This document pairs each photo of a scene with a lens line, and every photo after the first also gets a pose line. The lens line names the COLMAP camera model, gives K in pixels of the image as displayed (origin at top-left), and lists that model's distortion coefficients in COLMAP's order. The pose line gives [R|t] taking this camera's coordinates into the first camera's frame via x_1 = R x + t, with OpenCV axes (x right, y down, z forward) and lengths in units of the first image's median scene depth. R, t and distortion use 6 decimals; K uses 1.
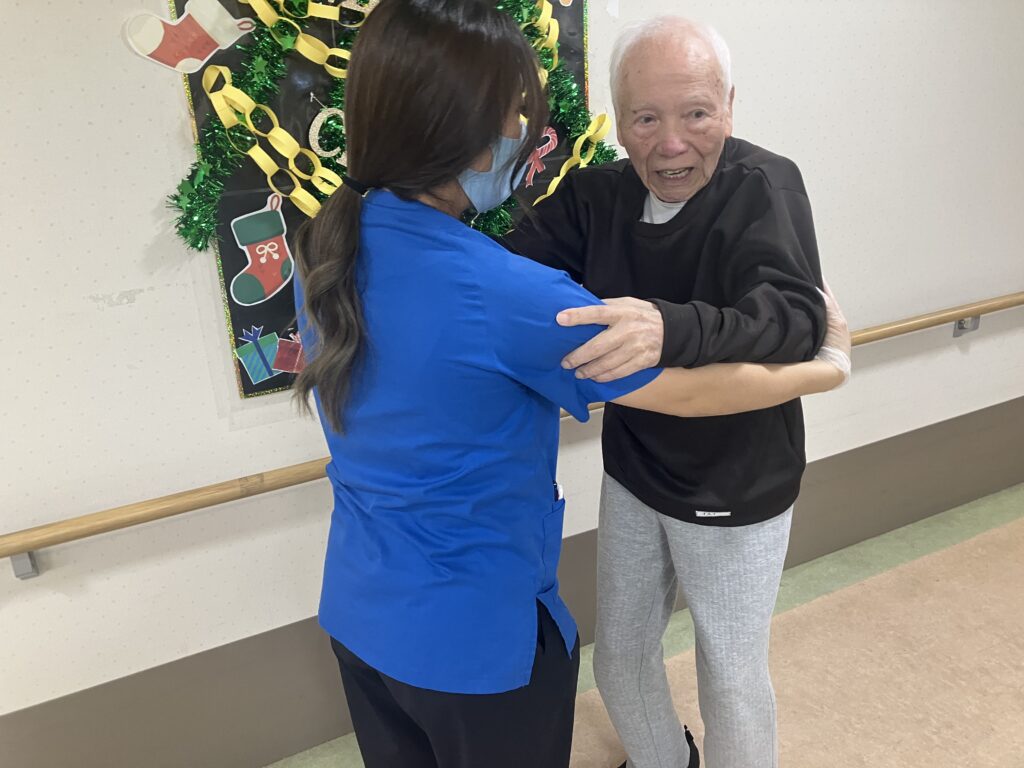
lens RADIAL K [[844.3, 0, 511.2], [0, 844.3, 380.7], [0, 0, 1]] dist [0.034334, -0.011125]
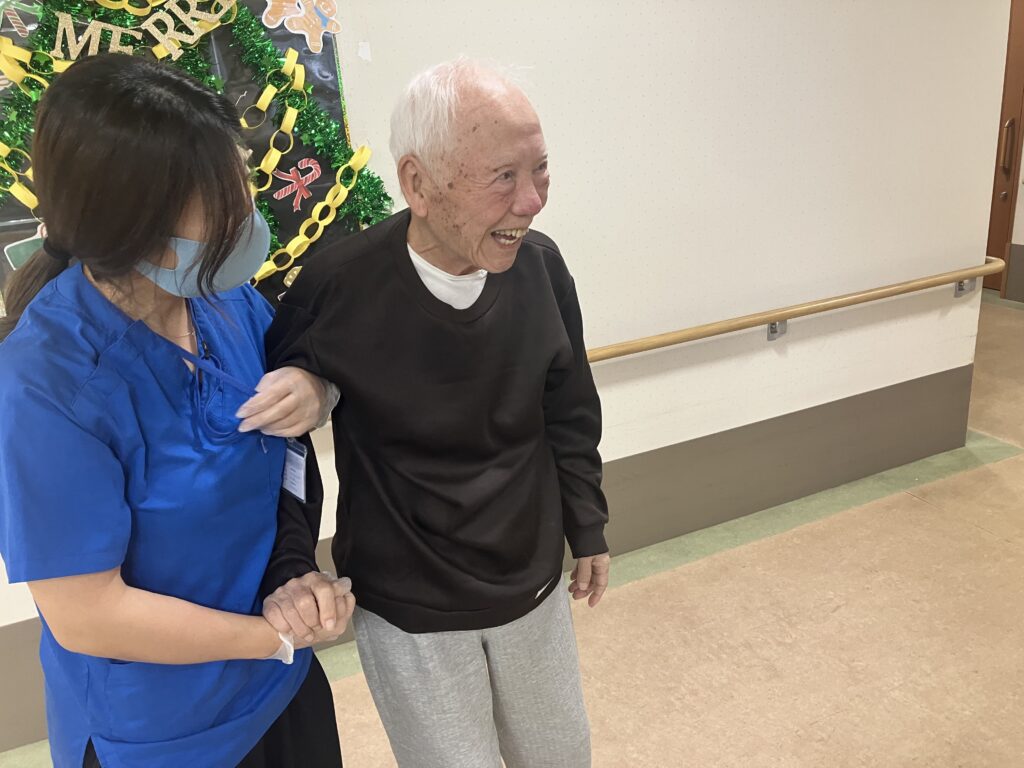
lens RADIAL K [[844.3, 0, 512.4], [0, 844.3, 386.8], [0, 0, 1]] dist [0.034334, -0.011125]
pose [[0.998649, -0.009852, -0.051022, 0.307007], [0.009612, 0.999942, -0.004946, 0.011188], [0.051067, 0.004448, 0.998685, -0.096940]]
